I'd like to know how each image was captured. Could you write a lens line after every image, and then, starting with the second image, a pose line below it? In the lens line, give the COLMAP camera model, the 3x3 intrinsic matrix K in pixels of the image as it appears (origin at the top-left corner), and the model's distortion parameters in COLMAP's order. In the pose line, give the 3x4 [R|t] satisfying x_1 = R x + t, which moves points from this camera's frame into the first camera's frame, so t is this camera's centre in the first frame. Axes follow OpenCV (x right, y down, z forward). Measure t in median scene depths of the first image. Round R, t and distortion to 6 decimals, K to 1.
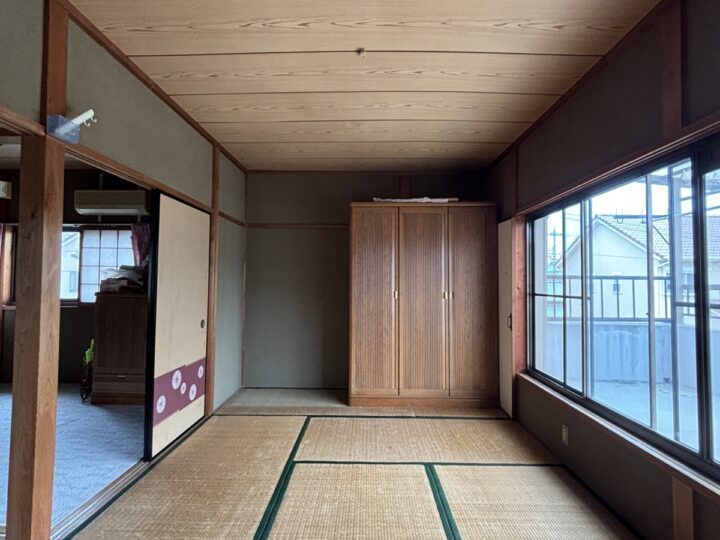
lens RADIAL K [[396.7, 0, 361.3], [0, 396.7, 266.8], [0, 0, 1]] dist [0.006983, -0.006805]
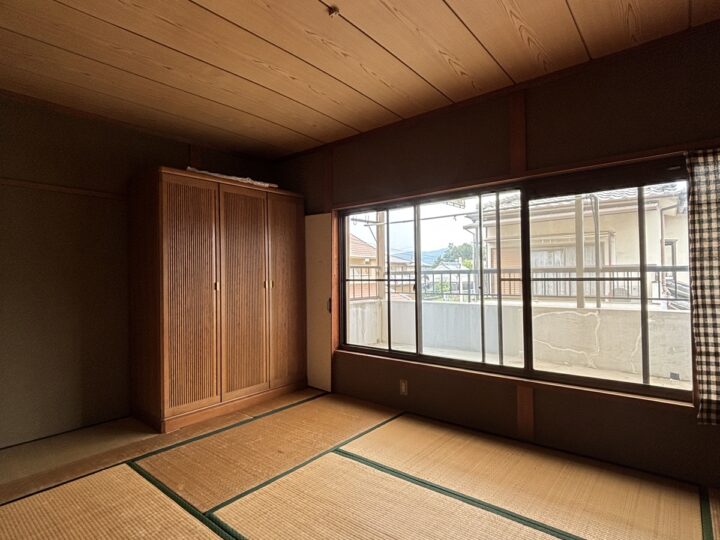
lens RADIAL K [[396.7, 0, 363.1], [0, 396.7, 268.4], [0, 0, 1]] dist [0.006983, -0.006805]
pose [[0.616682, -0.005154, 0.787195, -0.395803], [-0.012428, 0.999790, 0.016281, 0.014510], [-0.787114, -0.019823, 0.616489, 0.226424]]
